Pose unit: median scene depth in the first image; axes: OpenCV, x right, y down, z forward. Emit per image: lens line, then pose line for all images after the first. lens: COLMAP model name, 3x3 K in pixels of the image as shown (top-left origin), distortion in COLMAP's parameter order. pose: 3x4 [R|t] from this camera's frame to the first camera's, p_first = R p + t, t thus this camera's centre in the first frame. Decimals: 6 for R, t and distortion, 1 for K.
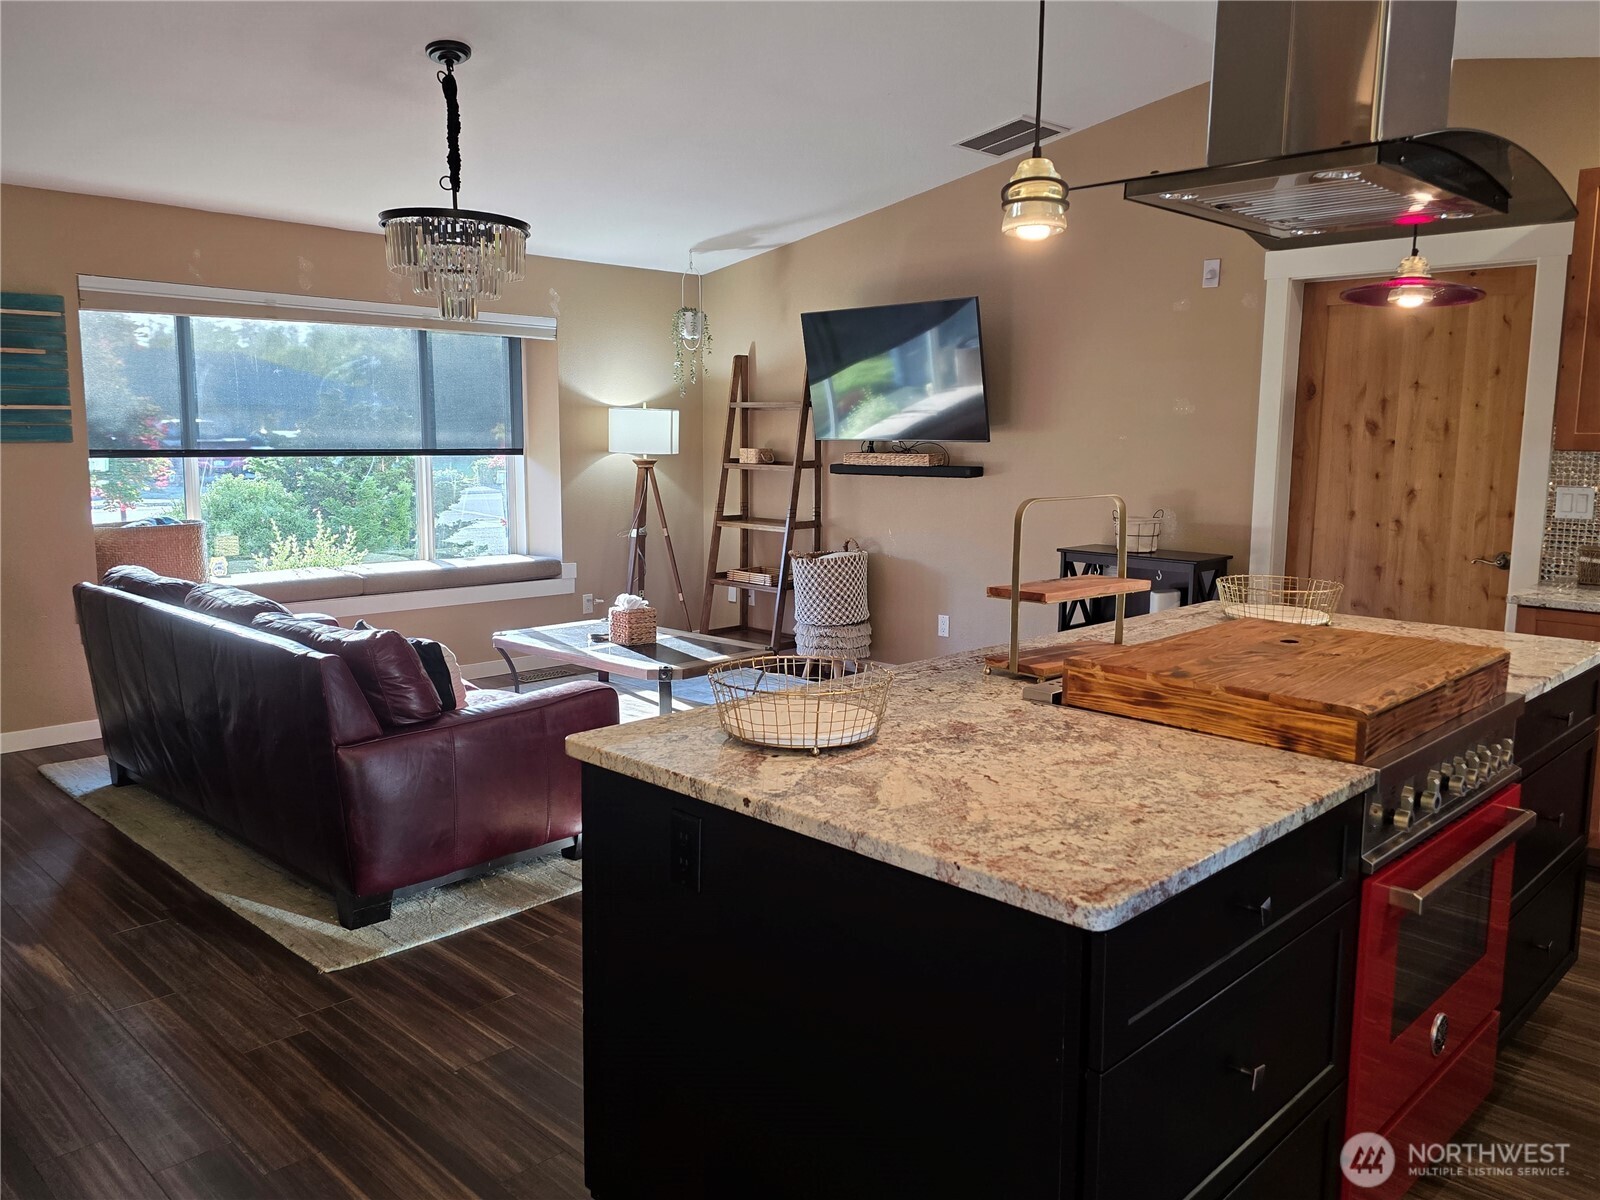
lens RADIAL K [[1200.6, 0, 796.1], [0, 1200.6, 582.9], [0, 0, 1]] dist [0.101636, -0.112818]
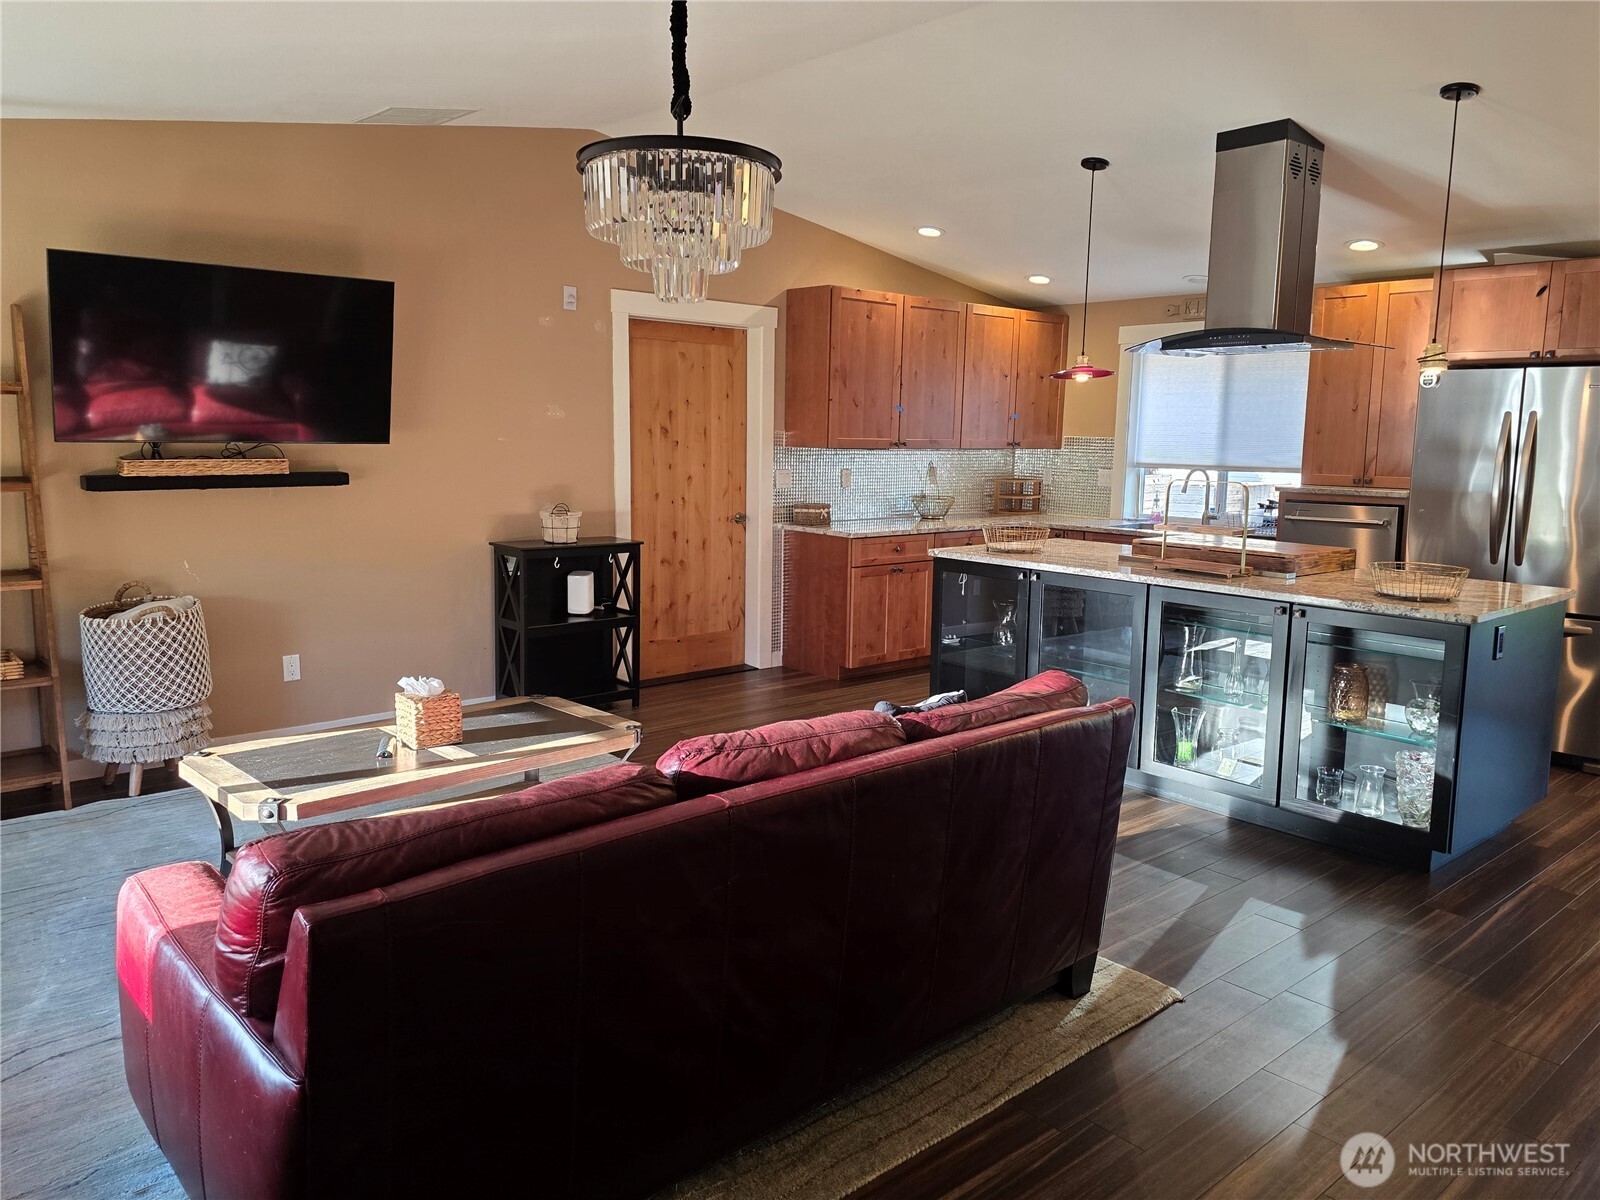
lens RADIAL K [[1161.7, 0, 826.5], [0, 1161.7, 583.1], [0, 0, 1]] dist [0.104541, -0.123330]
pose [[0.055170, -0.139898, 0.988628, -0.888923], [0.110070, 0.984953, 0.133236, -0.121466], [-0.992391, 0.101468, 0.069739, 0.795114]]
